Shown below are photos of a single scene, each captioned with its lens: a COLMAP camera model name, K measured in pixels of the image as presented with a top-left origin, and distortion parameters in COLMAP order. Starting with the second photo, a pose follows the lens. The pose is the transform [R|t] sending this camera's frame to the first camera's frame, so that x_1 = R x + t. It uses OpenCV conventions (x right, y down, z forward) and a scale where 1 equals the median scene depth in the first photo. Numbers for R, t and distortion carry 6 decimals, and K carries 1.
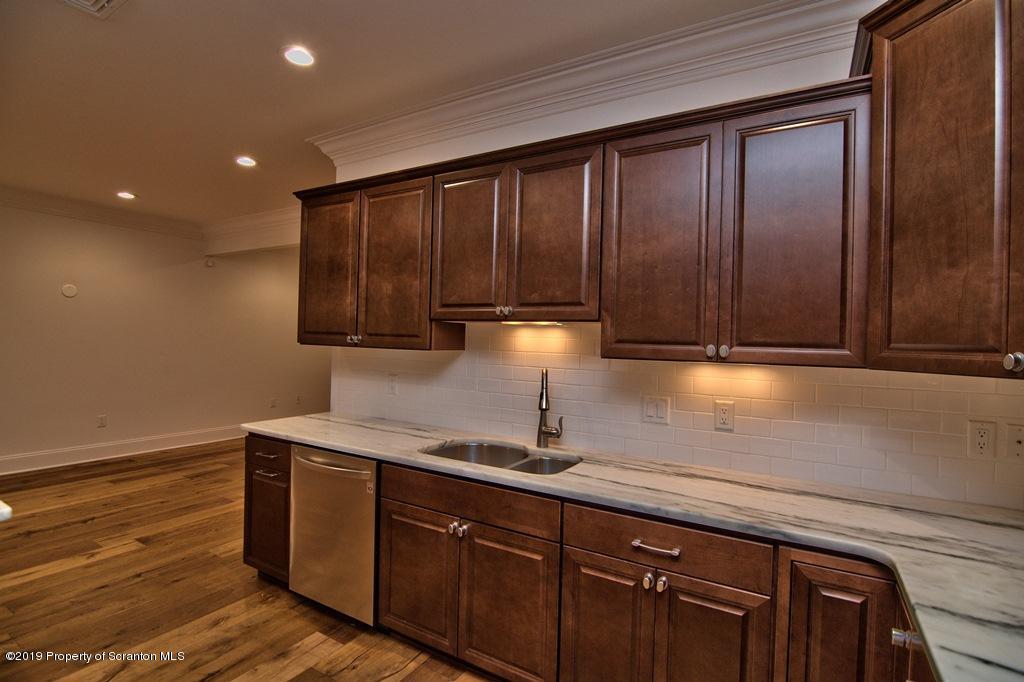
lens RADIAL K [[467.7, 0, 524.6], [0, 467.7, 357.0], [0, 0, 1]] dist [-0.021300, -0.000882]
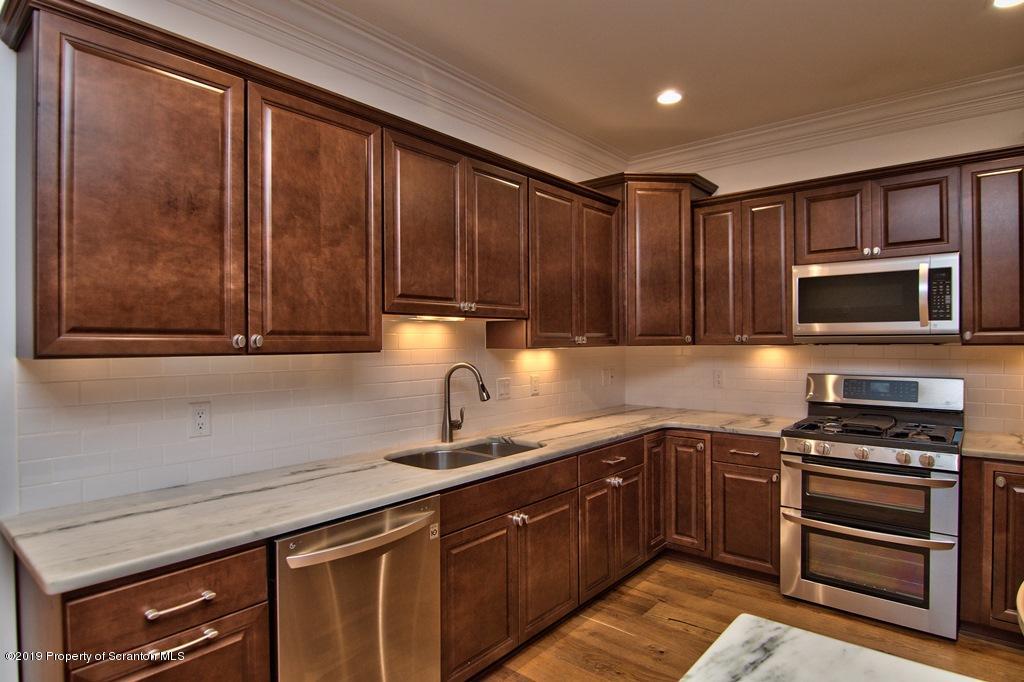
lens RADIAL K [[557.7, 0, 517.0], [0, 557.7, 343.5], [0, 0, 1]] dist [-0.003123, -0.006328]
pose [[0.193492, -0.038286, 0.980354, -1.095826], [0.039658, 0.998727, 0.031177, -0.049206], [-0.980300, 0.032846, 0.194764, 0.615529]]
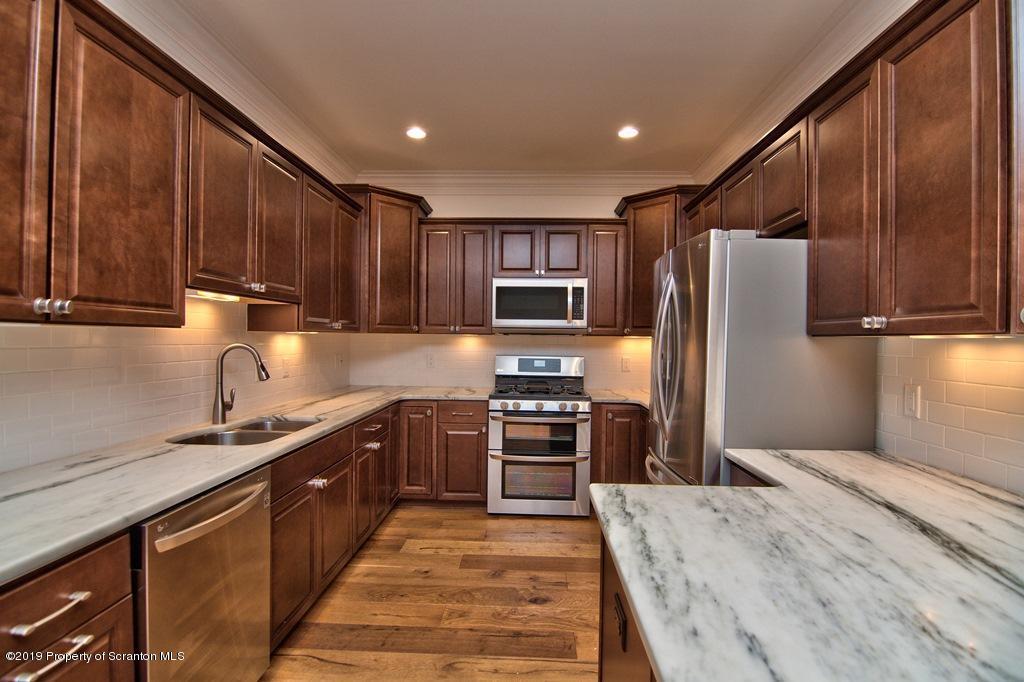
lens RADIAL K [[491.0, 0, 516.0], [0, 491.0, 340.7], [0, 0, 1]] dist [-0.011719, -0.006402]
pose [[-0.456029, -0.041657, 0.888989, -1.153566], [-0.002326, 0.998956, 0.045616, -0.030221], [-0.889962, 0.018734, -0.455650, 0.908933]]
